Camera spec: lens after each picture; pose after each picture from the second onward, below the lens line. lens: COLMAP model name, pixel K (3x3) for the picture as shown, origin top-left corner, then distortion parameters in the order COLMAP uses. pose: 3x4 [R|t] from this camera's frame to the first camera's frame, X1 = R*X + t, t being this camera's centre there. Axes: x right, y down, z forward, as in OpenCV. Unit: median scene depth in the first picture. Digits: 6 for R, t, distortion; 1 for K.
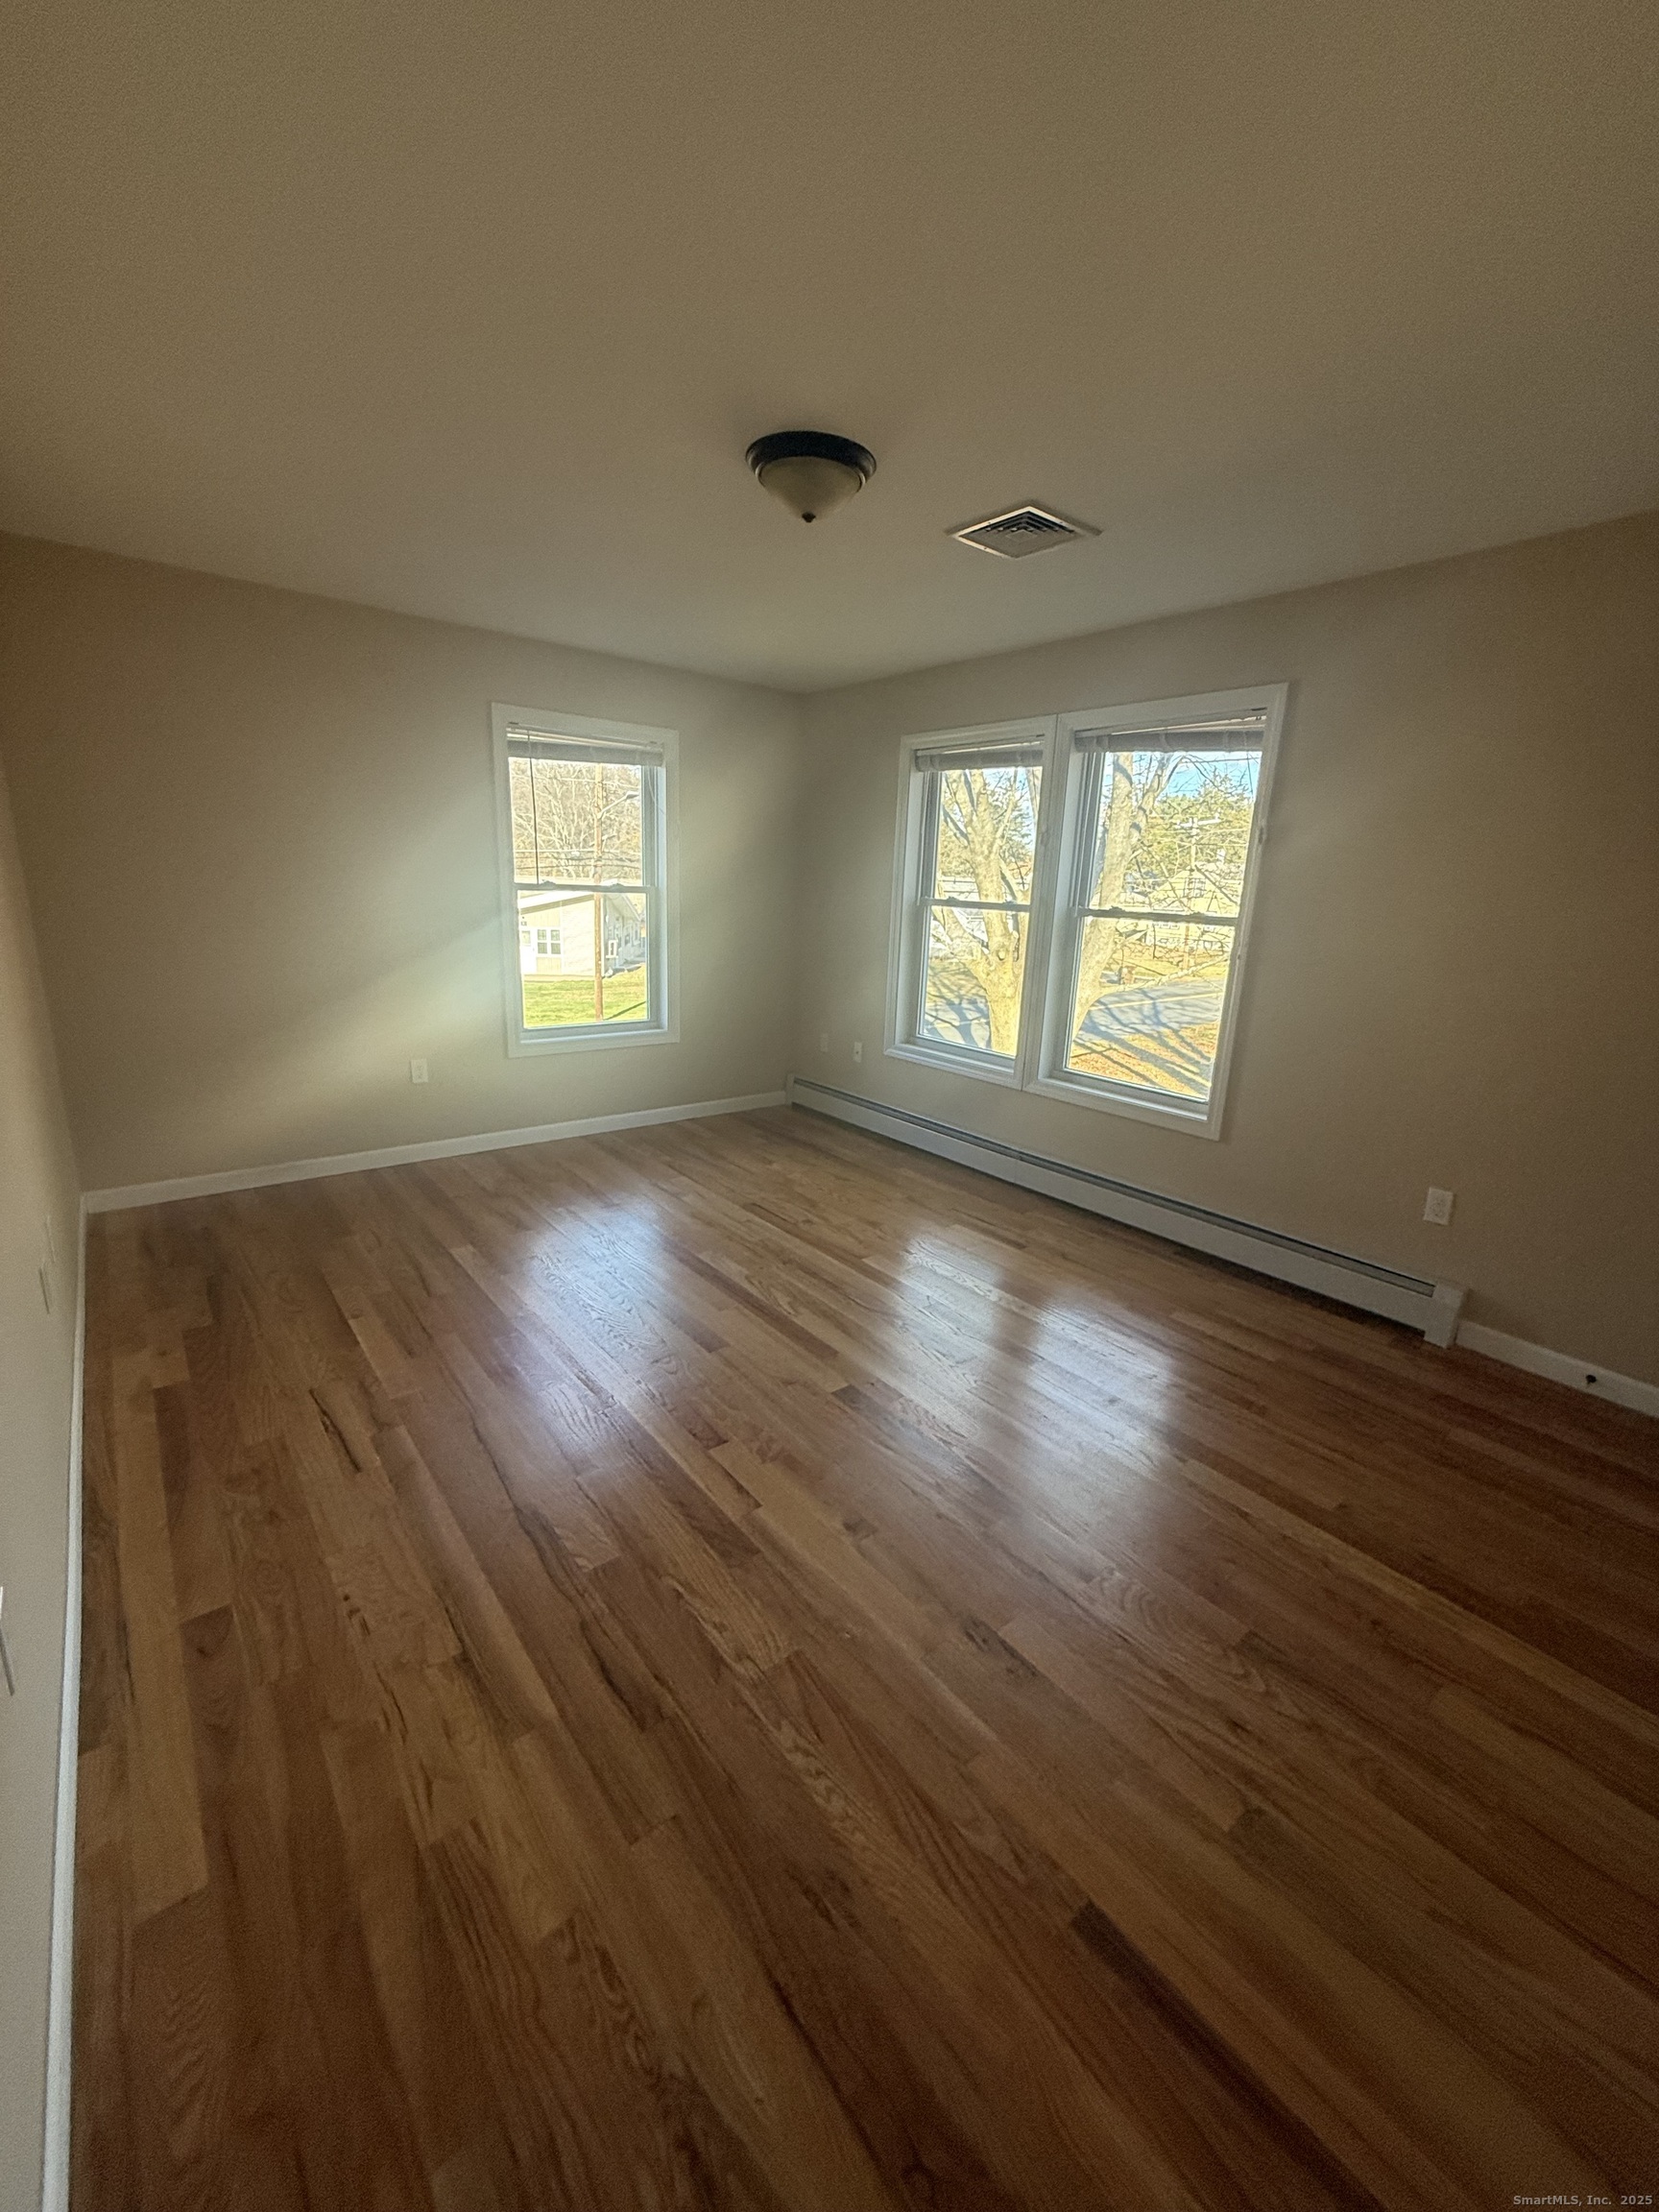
lens RADIAL K [[880.4, 0, 841.1], [0, 880.4, 1109.3], [0, 0, 1]] dist [0.000351, -0.000140]
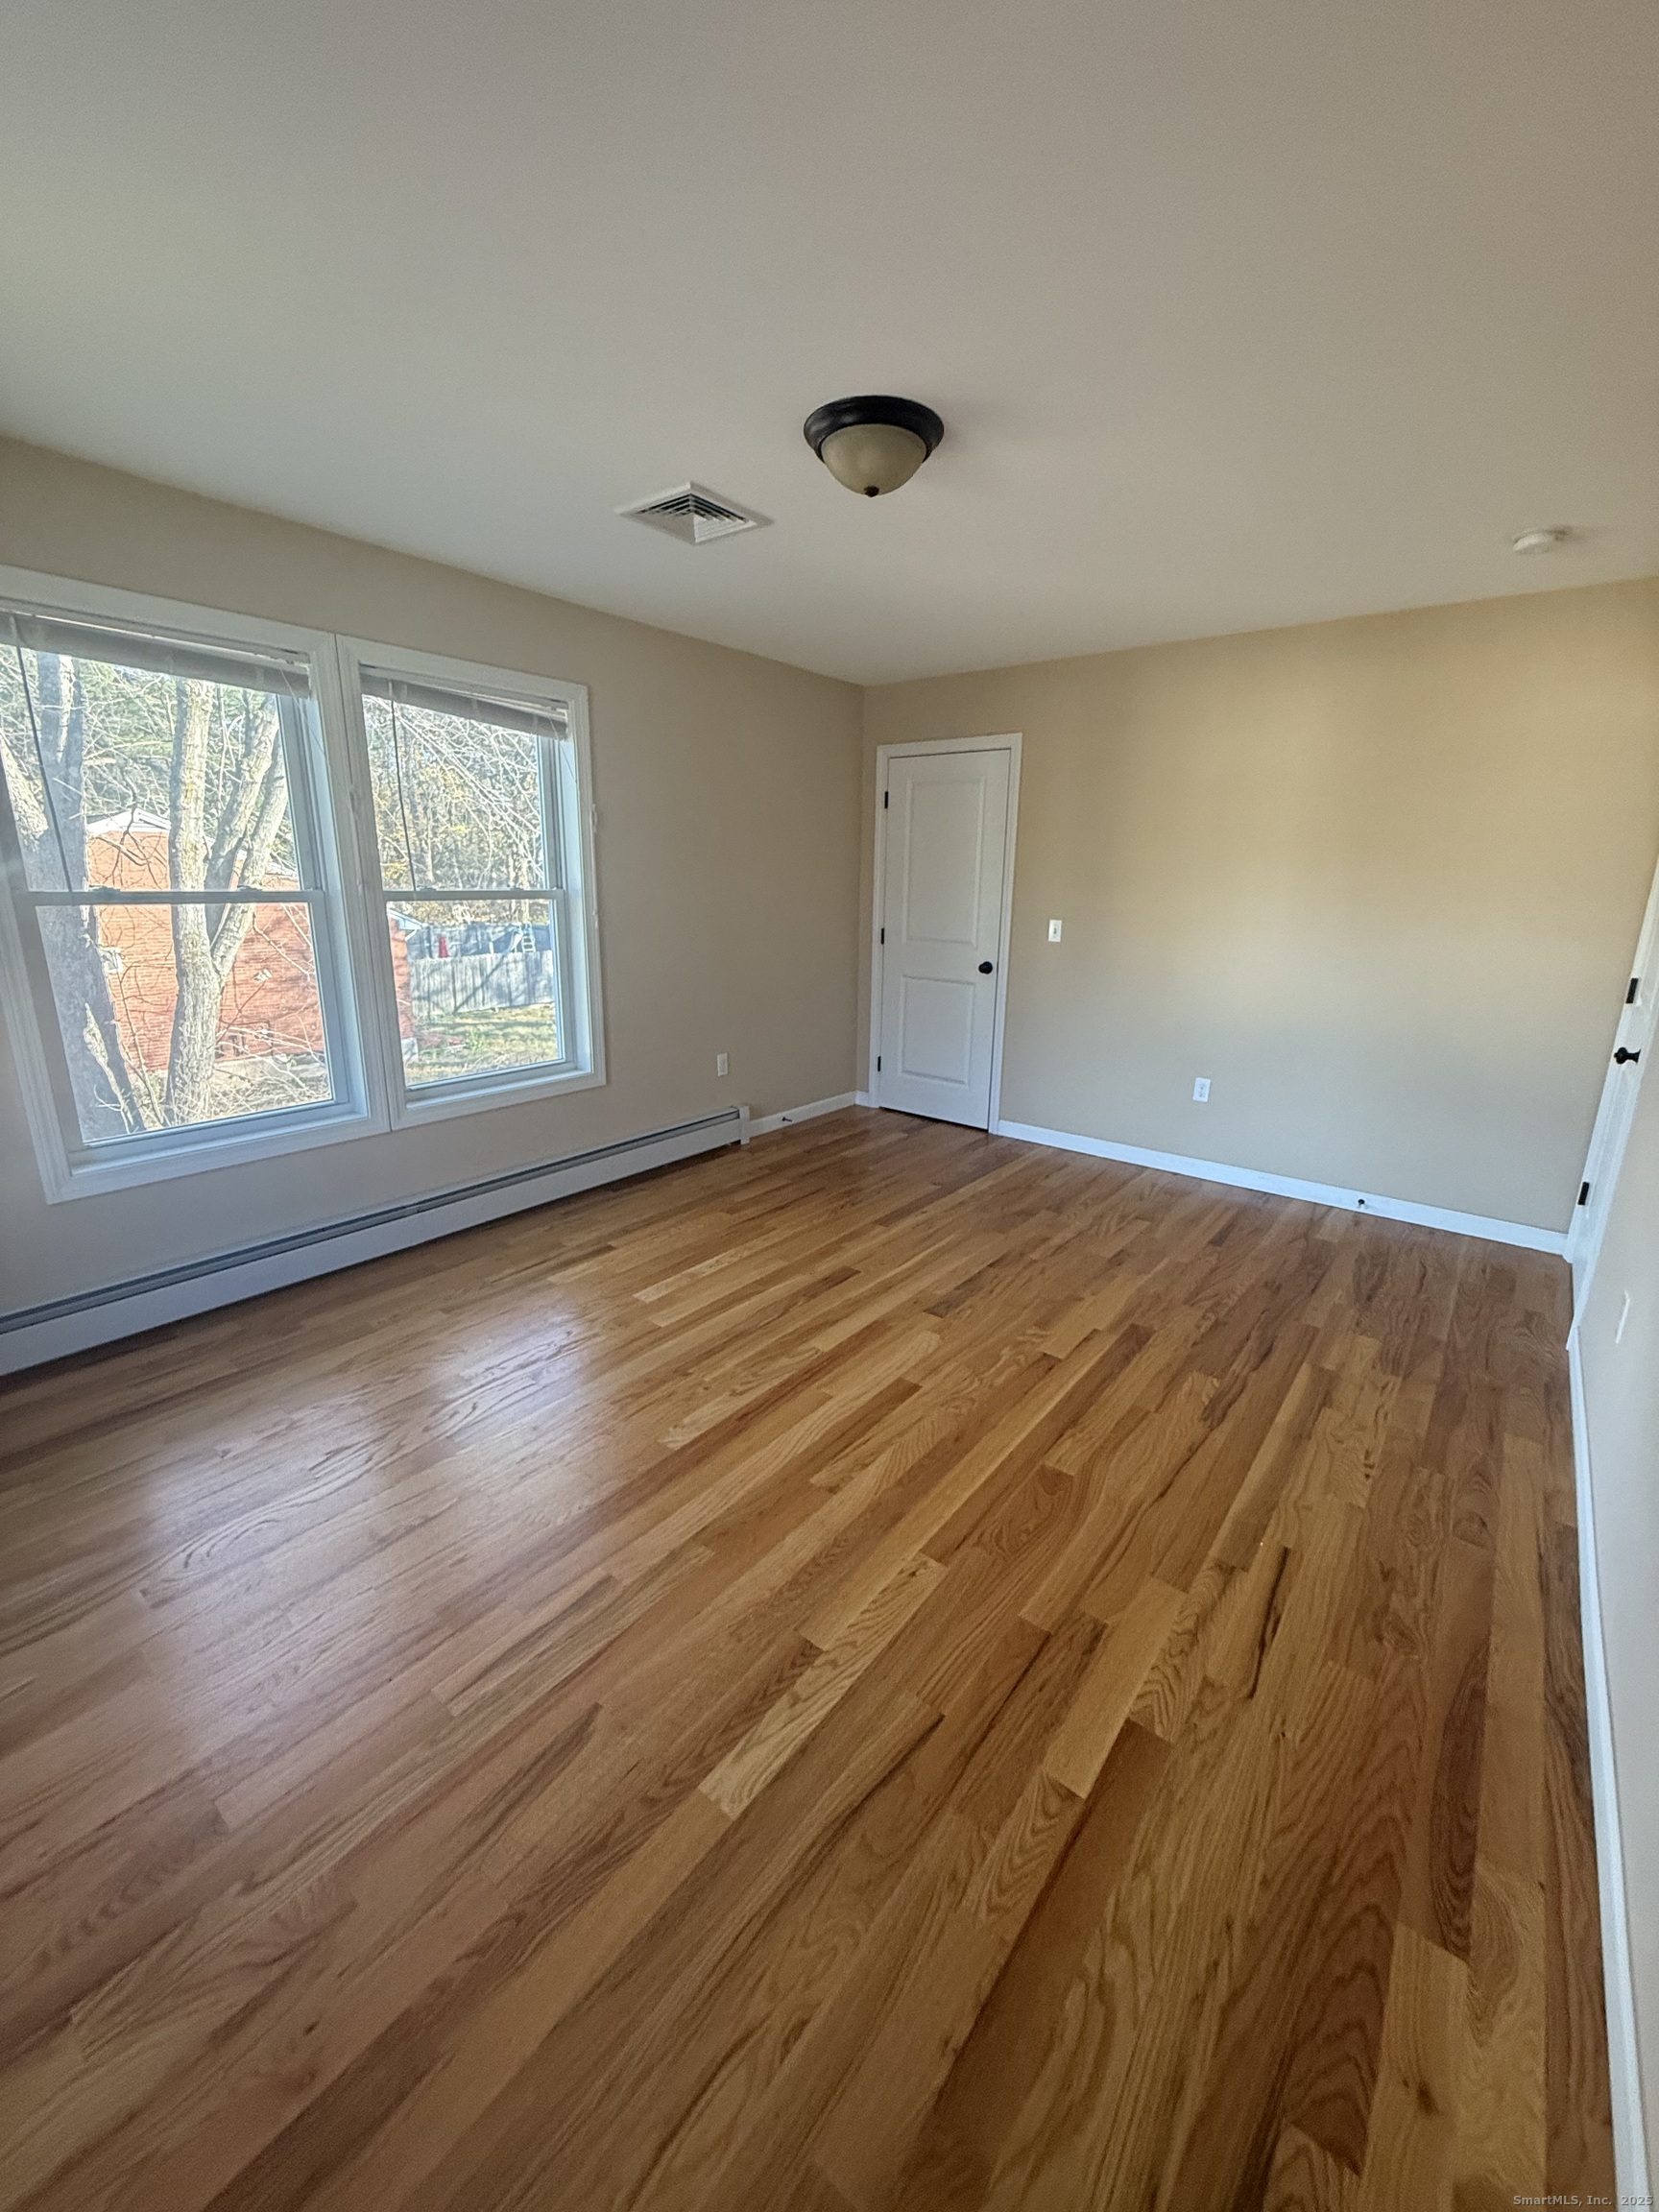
lens RADIAL K [[880.4, 0, 828.7], [0, 880.4, 1099.6], [0, 0, 1]] dist [0.000351, -0.000140]
pose [[-0.217707, -0.286023, 0.933164, -0.871795], [0.222564, 0.916358, 0.332796, -0.322398], [-0.950300, 0.280140, -0.135839, 1.081024]]
